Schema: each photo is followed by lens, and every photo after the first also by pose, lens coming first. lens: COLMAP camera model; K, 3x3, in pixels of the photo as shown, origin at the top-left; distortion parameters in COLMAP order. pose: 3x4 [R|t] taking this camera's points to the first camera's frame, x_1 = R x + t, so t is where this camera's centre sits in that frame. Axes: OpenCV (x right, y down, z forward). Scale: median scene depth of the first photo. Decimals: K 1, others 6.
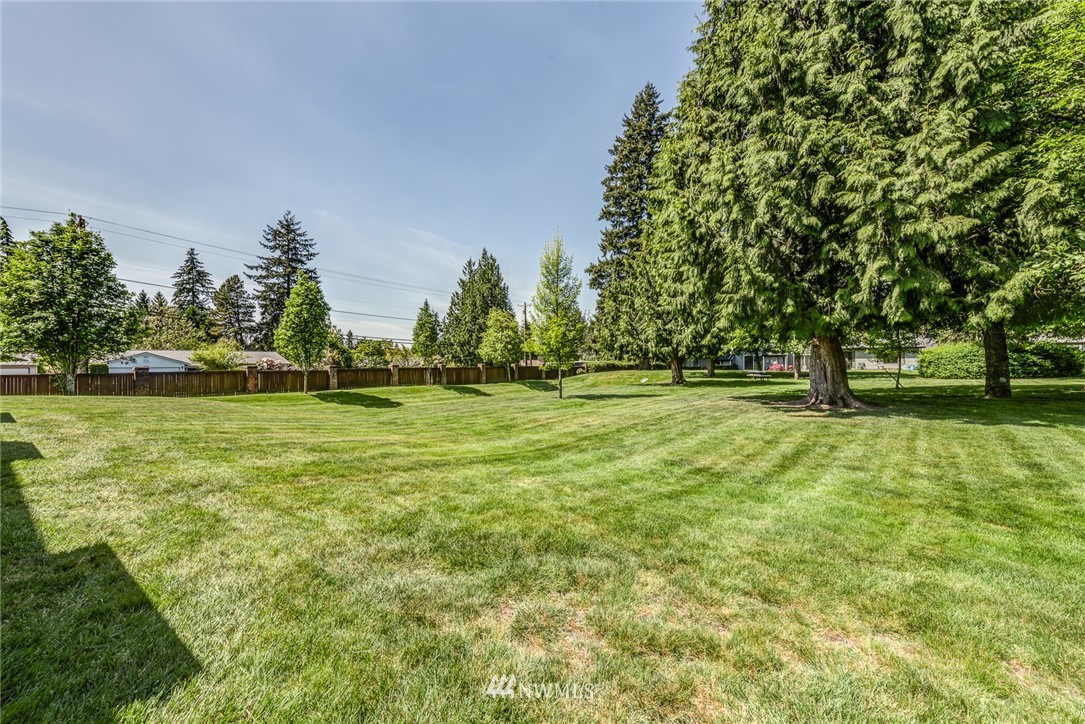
lens RADIAL K [[410.4, 0, 545.6], [0, 410.4, 371.0], [0, 0, 1]] dist [0.000872, -0.003900]
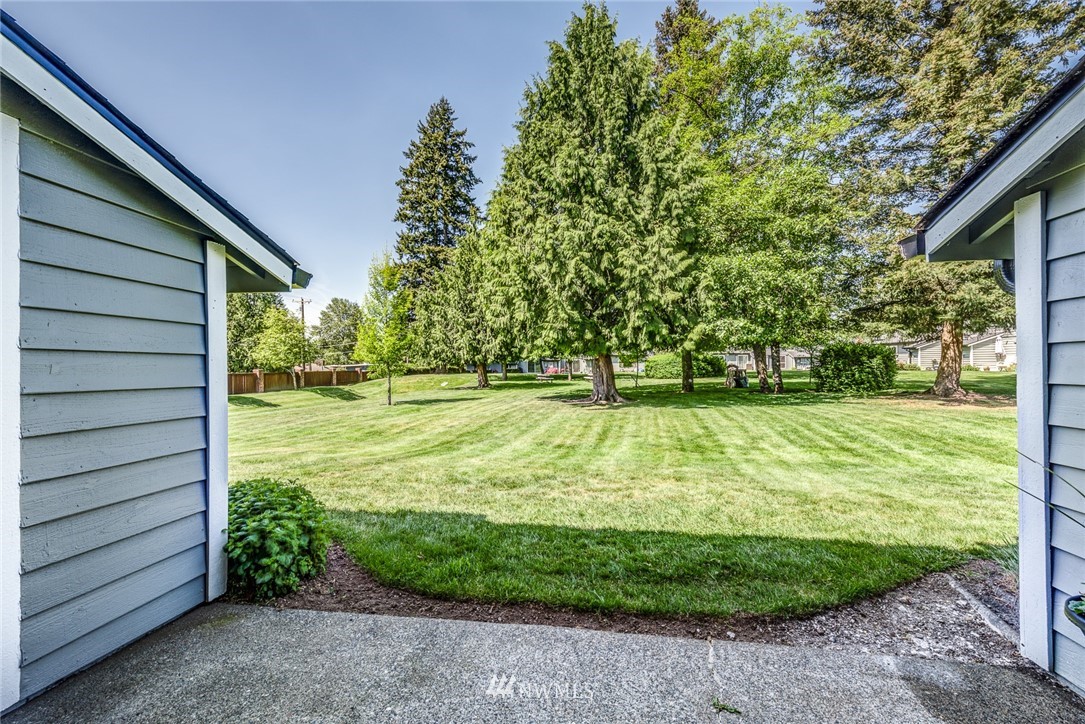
lens RADIAL K [[410.4, 0, 545.6], [0, 410.4, 371.0], [0, 0, 1]] dist [0.000872, -0.003900]
pose [[0.873042, -0.007969, 0.487579, -0.188436], [0.010719, 0.999938, -0.002850, -0.019340], [-0.487526, 0.007715, 0.873074, -0.154011]]
